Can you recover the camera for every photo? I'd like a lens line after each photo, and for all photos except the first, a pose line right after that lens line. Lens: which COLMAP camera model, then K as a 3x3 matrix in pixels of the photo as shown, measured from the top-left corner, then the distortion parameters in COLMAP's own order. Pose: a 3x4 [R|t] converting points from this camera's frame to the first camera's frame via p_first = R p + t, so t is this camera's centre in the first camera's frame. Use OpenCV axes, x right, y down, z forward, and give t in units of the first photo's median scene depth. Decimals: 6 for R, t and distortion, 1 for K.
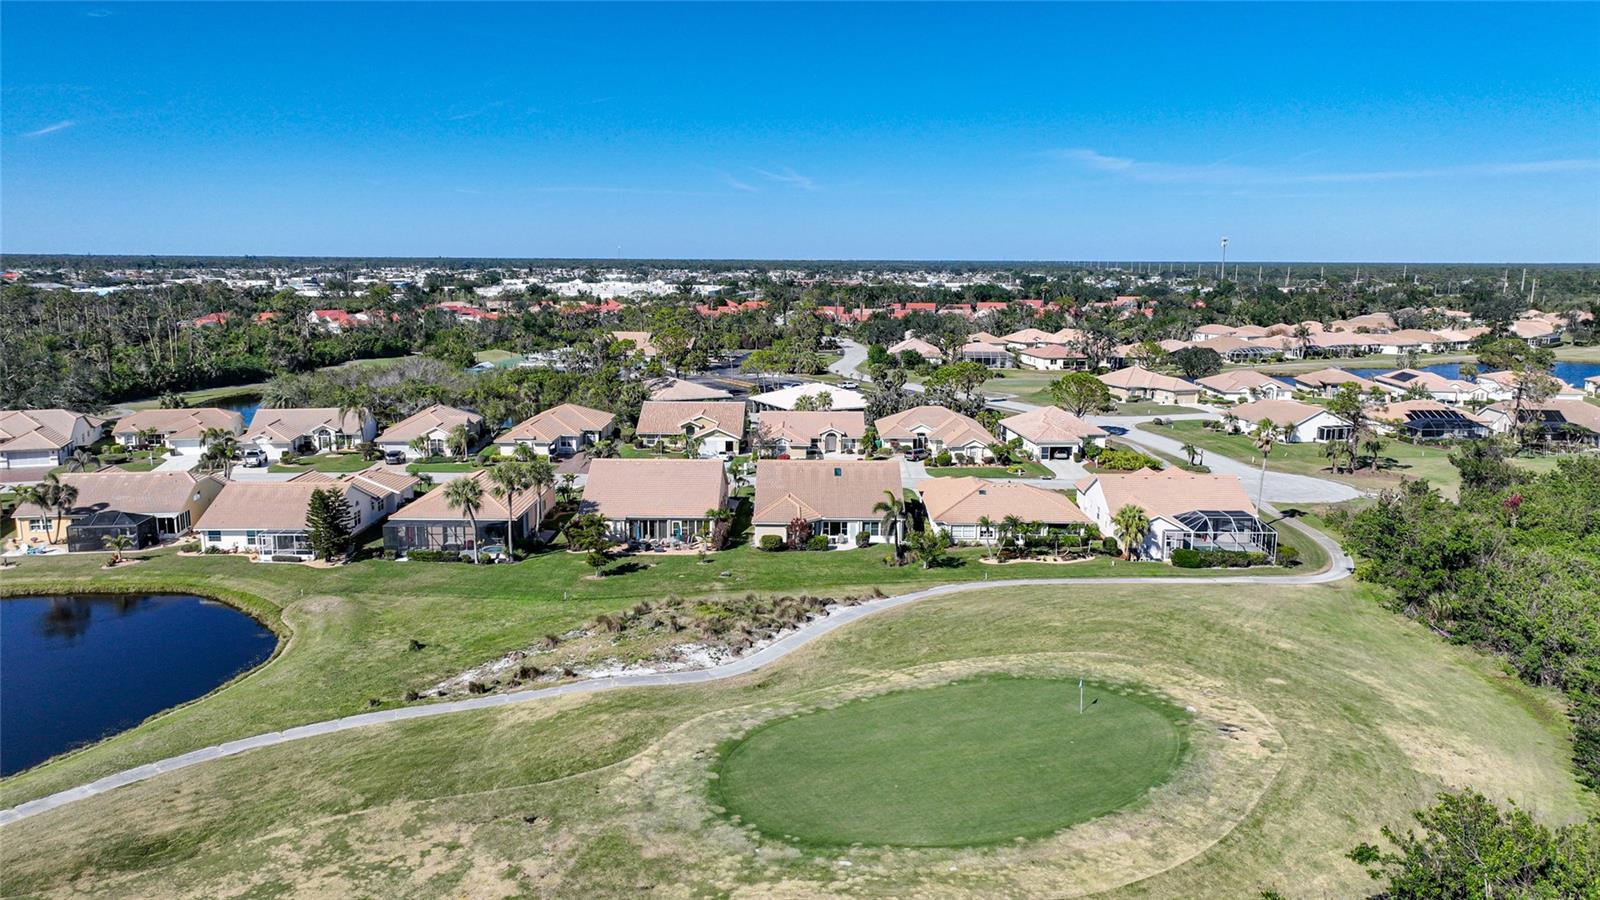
lens RADIAL K [[1128.4, 0, 799.1], [0, 1128.4, 450.5], [0, 0, 1]] dist [0.001433, 0.012836]
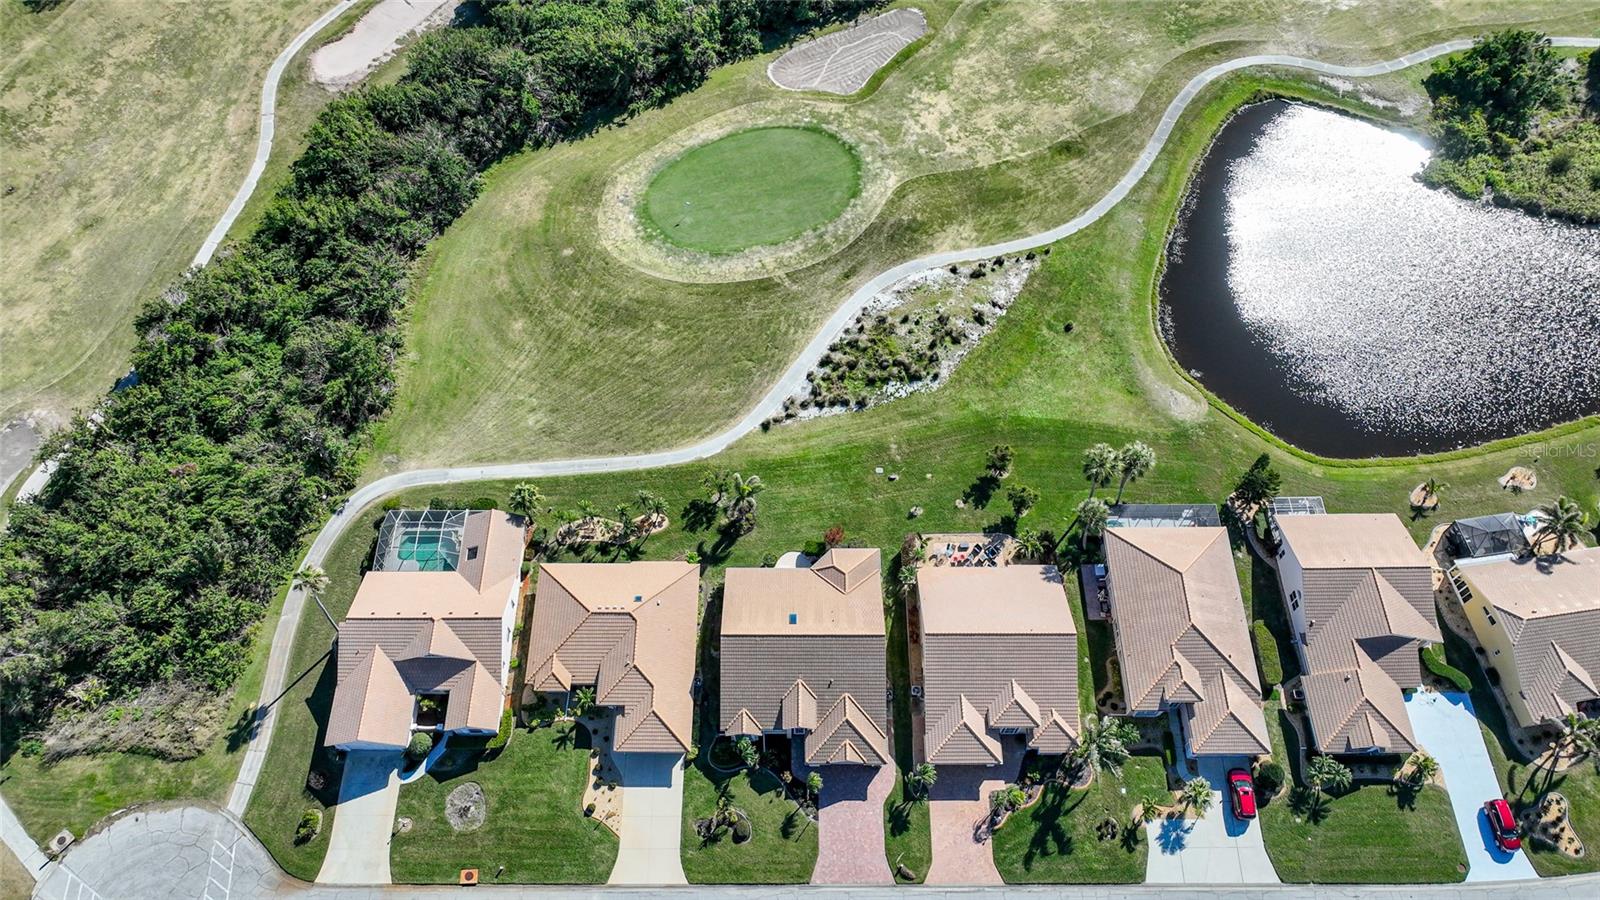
lens RADIAL K [[1128.4, 0, 797.5], [0, 1128.4, 441.3], [0, 0, 1]] dist [0.001433, 0.012836]
pose [[-0.999978, 0.003399, -0.005655, 0.037102], [-0.004082, 0.354691, 0.934975, -0.918911], [0.005183, 0.934977, -0.354669, 1.260606]]
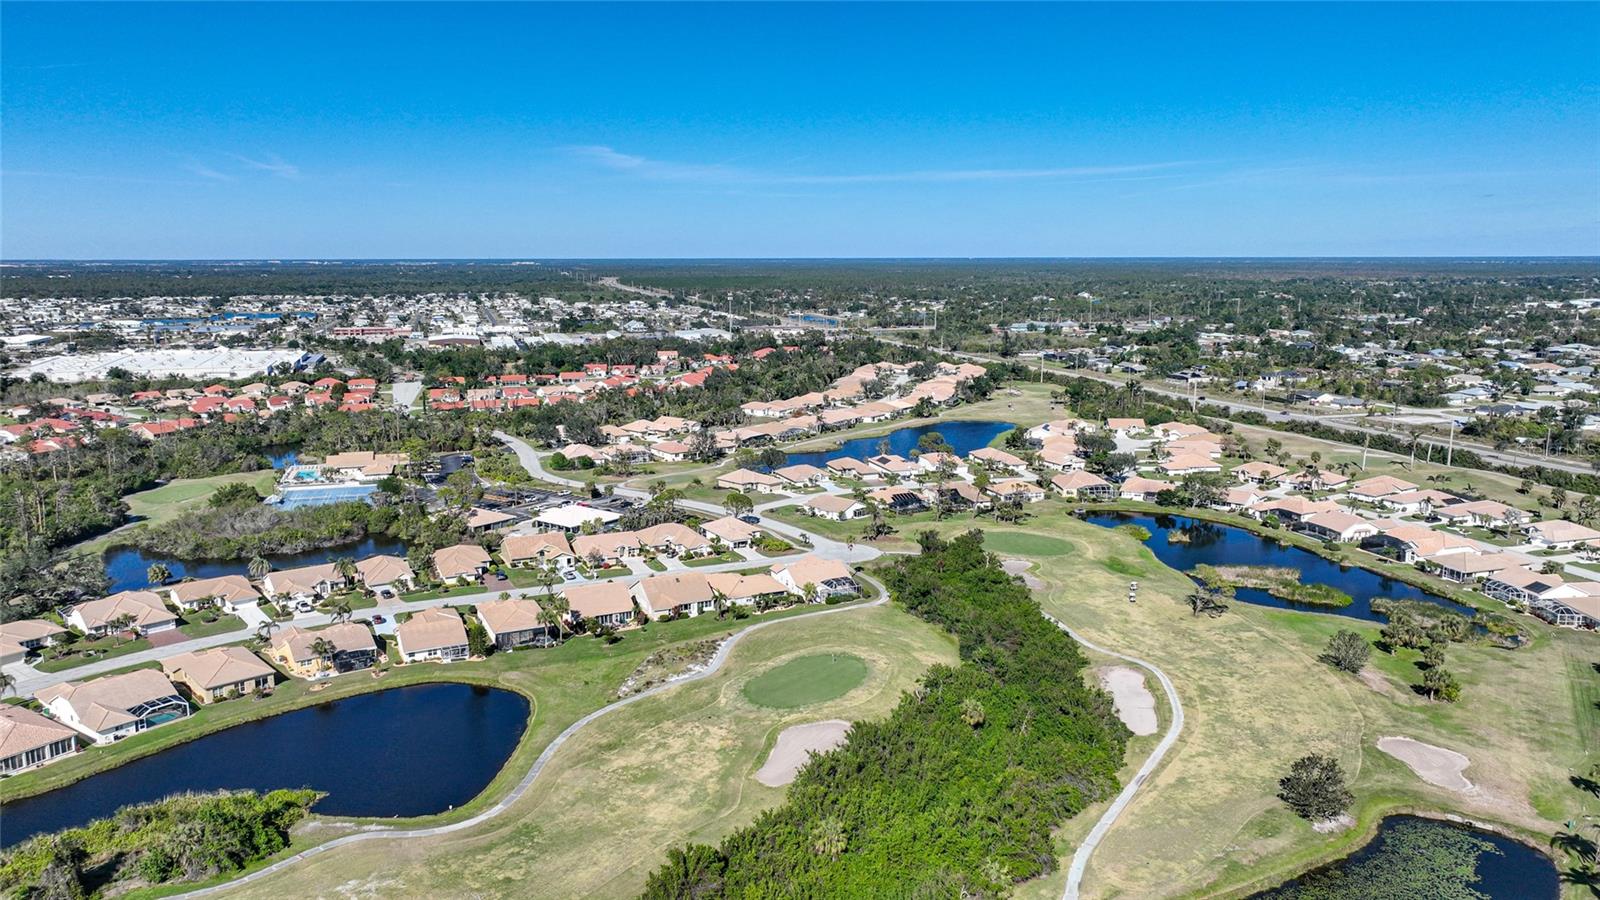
lens RADIAL K [[1128.4, 0, 798.0], [0, 1128.4, 448.8], [0, 0, 1]] dist [0.001433, 0.012836]
pose [[0.902536, -0.082624, 0.422612, -0.699859], [0.081444, 0.996459, 0.020883, -0.277652], [-0.422841, 0.015572, 0.906070, -1.150770]]
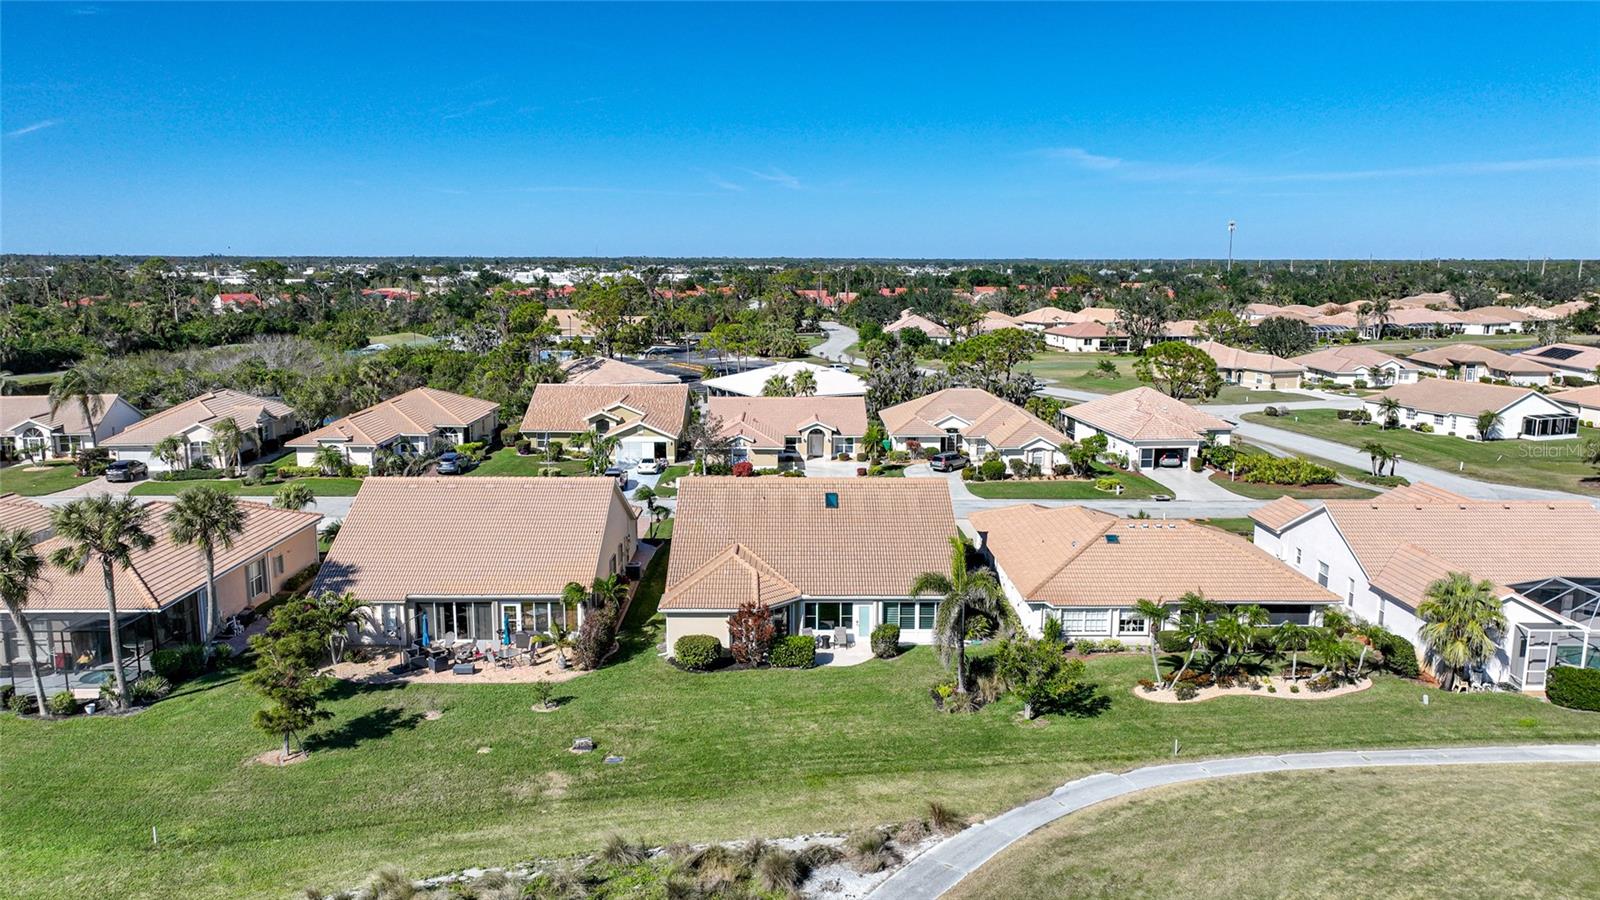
lens RADIAL K [[1128.4, 0, 802.4], [0, 1128.4, 453.7], [0, 0, 1]] dist [0.001433, 0.012836]
pose [[0.999796, -0.005599, 0.019386, 0.011210], [0.005545, 0.999981, 0.002865, -0.004459], [-0.019402, -0.002757, 0.999808, 0.506948]]
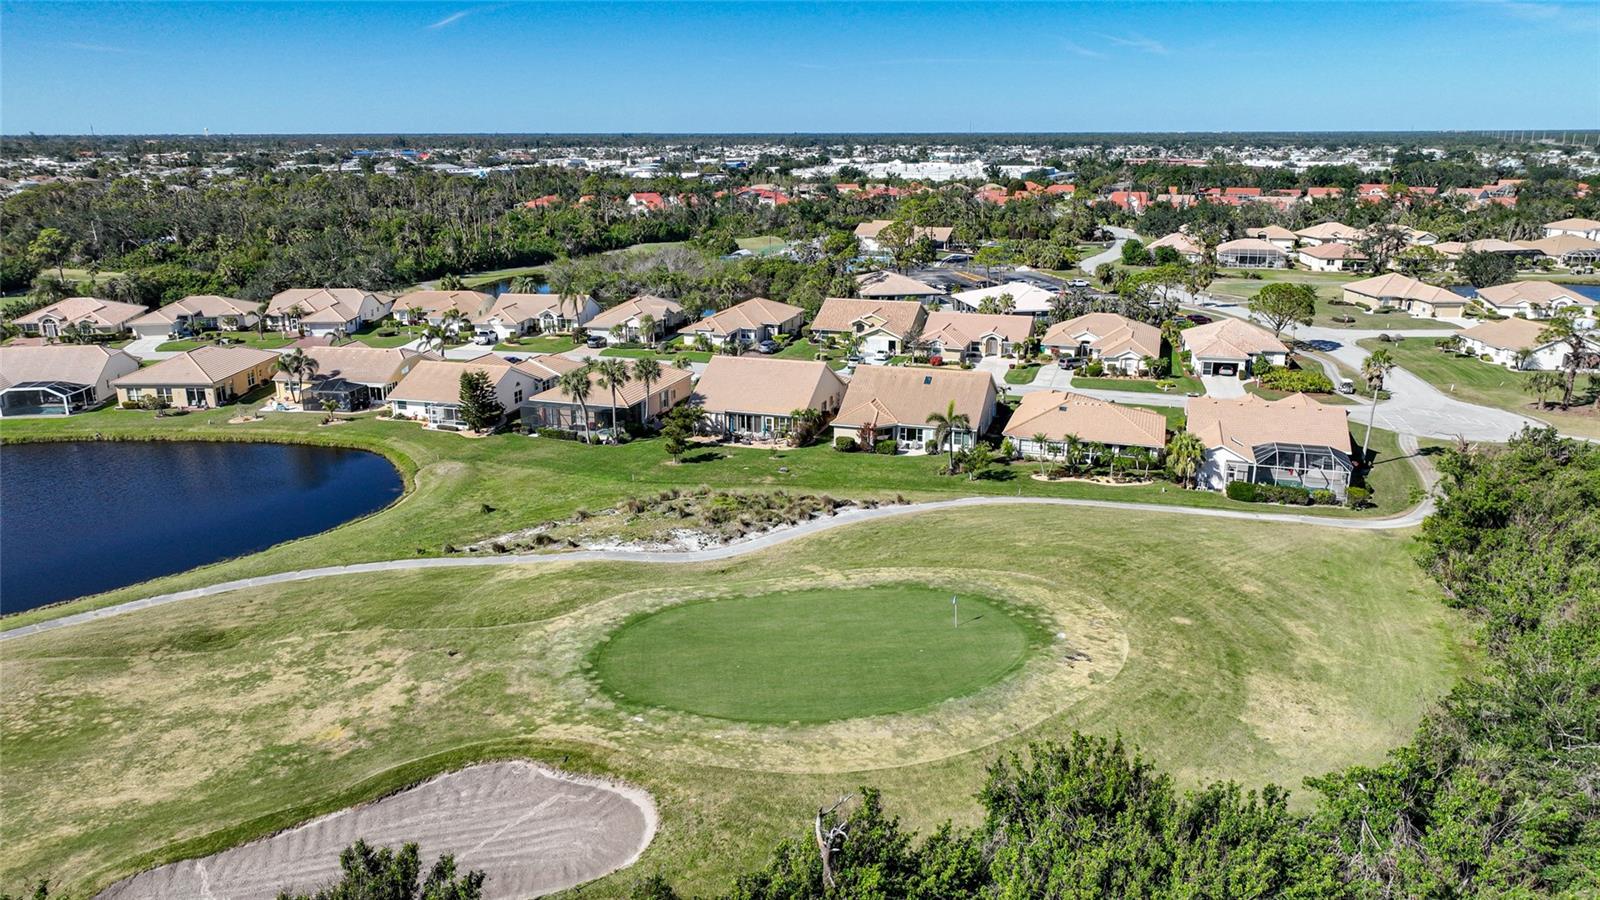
lens RADIAL K [[1128.4, 0, 795.9], [0, 1128.4, 452.0], [0, 0, 1]] dist [0.001433, 0.012836]
pose [[0.952882, 0.075214, -0.293869, 0.244168], [-0.043200, 0.992546, 0.113959, -0.030543], [0.300250, -0.095894, 0.949028, -0.035885]]
